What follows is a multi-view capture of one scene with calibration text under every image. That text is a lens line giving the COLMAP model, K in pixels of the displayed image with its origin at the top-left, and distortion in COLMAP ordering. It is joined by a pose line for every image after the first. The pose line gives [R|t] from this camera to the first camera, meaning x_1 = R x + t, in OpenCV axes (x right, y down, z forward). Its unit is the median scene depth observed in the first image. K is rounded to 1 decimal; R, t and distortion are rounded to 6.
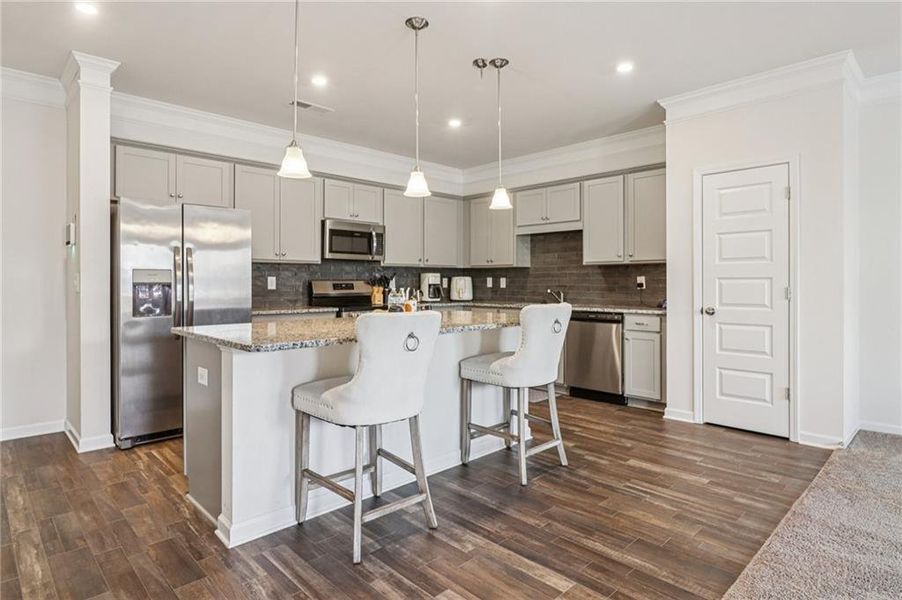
lens RADIAL K [[502.2, 0, 452.3], [0, 502.2, 283.2], [0, 0, 1]] dist [0.038132, 0.000044]
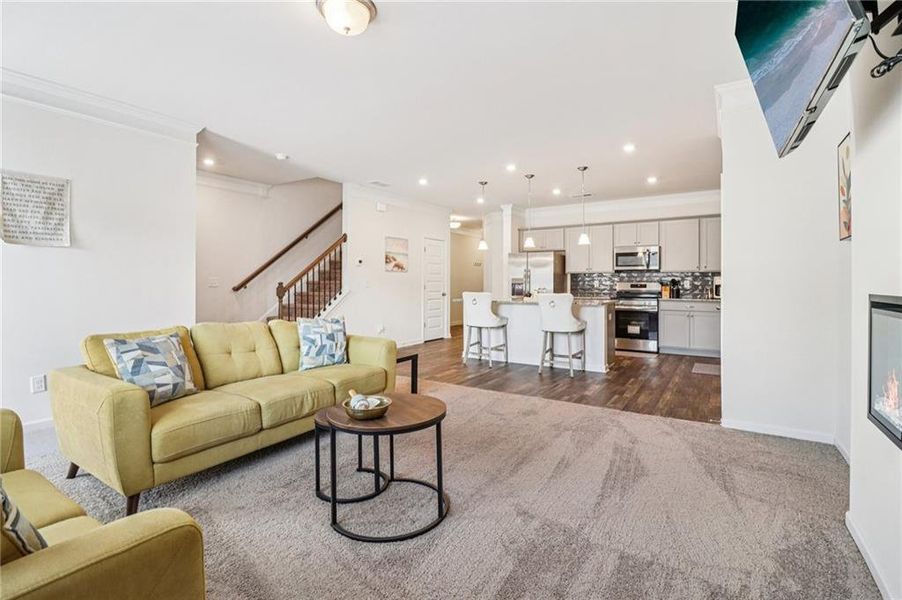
lens RADIAL K [[421.8, 0, 454.6], [0, 421.8, 286.2], [0, 0, 1]] dist [-0.018764, -0.000061]
pose [[0.216136, 0.011188, -0.976299, 0.948904], [-0.005275, 0.999933, 0.010291, -0.003369], [0.976349, 0.002926, 0.216181, 0.113764]]
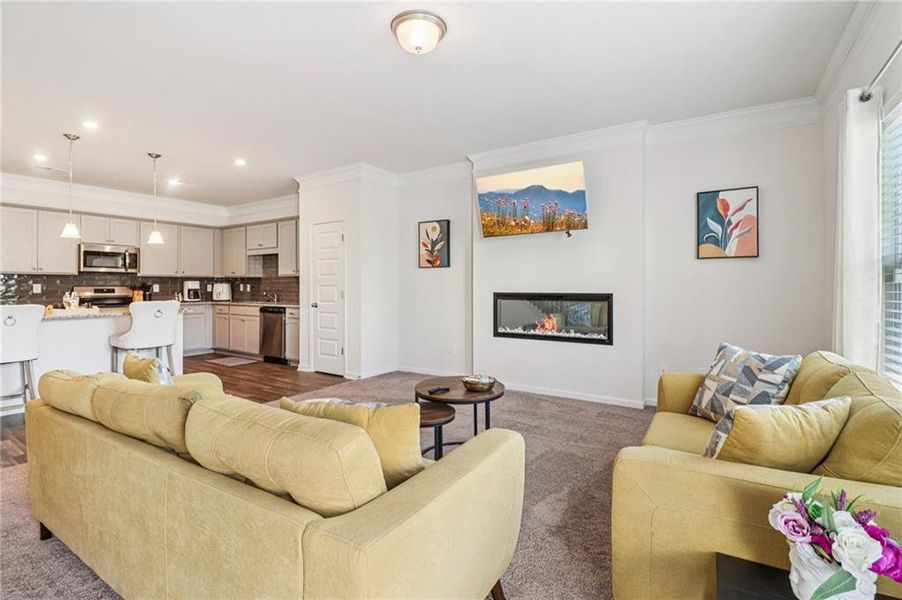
lens RADIAL K [[421.8, 0, 454.6], [0, 421.8, 286.2], [0, 0, 1]] dist [-0.018764, -0.000061]
pose [[0.975141, 0.000777, 0.221584, 0.460461], [-0.000538, 0.999999, -0.001138, -0.005212], [-0.221585, 0.000990, 0.975141, -0.338014]]
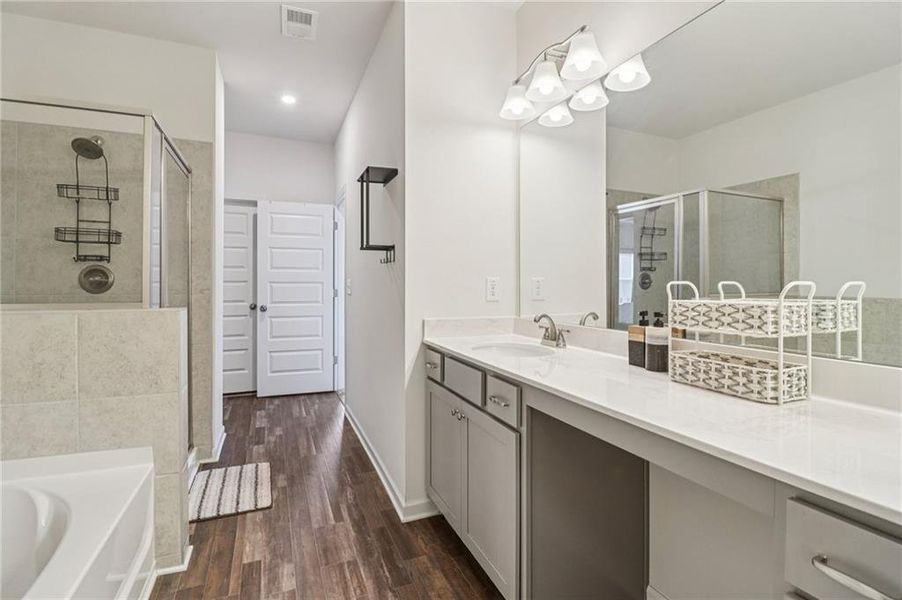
lens RADIAL K [[421.8, 0, 454.6], [0, 421.8, 286.2], [0, 0, 1]] dist [-0.018764, -0.000061]
pose [[-0.931129, -0.000213, 0.364690, -0.105796], [0.002179, 0.999979, 0.006148, -0.005984], [-0.364684, 0.006519, -0.931109, 1.660139]]
